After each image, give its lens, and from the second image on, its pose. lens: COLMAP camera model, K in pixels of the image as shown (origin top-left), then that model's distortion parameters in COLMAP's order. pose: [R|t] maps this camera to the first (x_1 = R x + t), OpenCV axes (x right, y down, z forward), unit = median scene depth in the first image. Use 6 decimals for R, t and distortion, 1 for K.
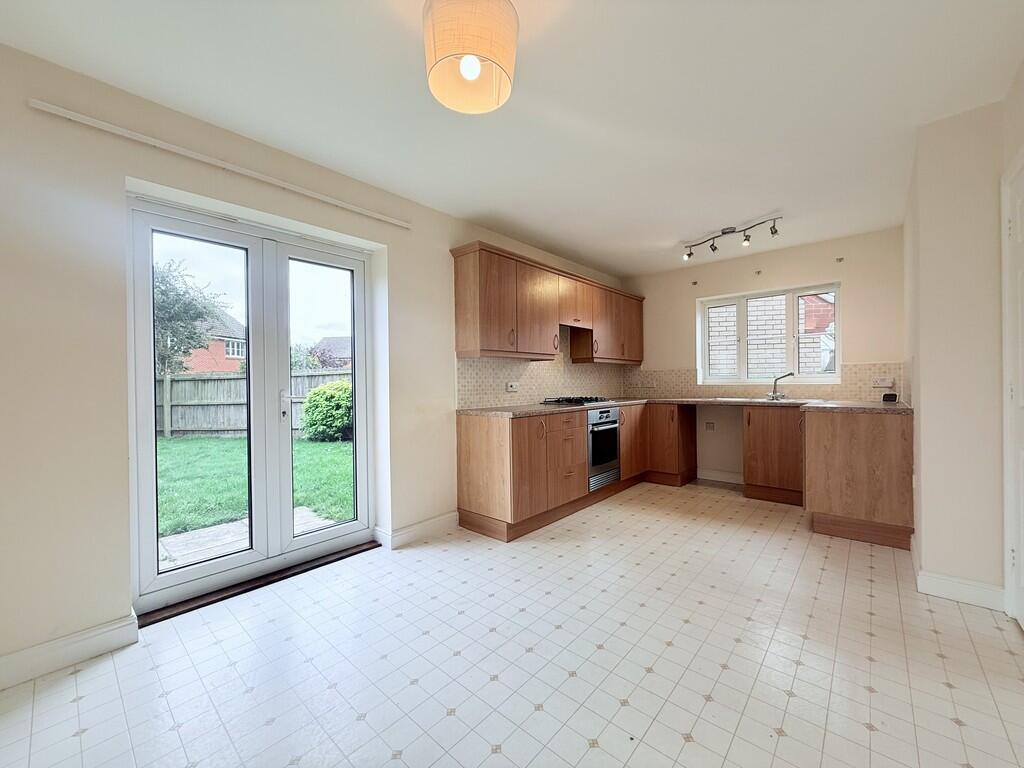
lens RADIAL K [[406.8, 0, 512.6], [0, 406.8, 384.5], [0, 0, 1]] dist [-0.000564, 0.000064]
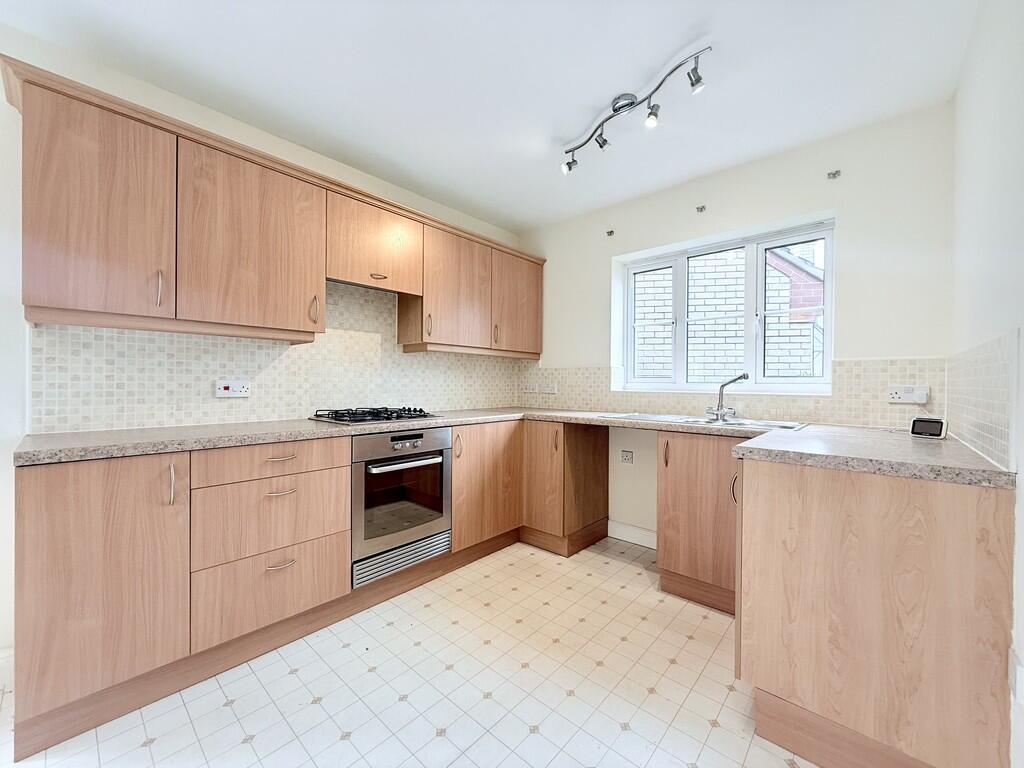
lens RADIAL K [[406.8, 0, 513.0], [0, 406.8, 384.7], [0, 0, 1]] dist [-0.000564, 0.000064]
pose [[0.999783, 0.020663, -0.002703, 0.361581], [-0.020664, 0.999786, -0.000090, -0.007503], [0.002701, 0.000146, 0.999996, 0.428803]]
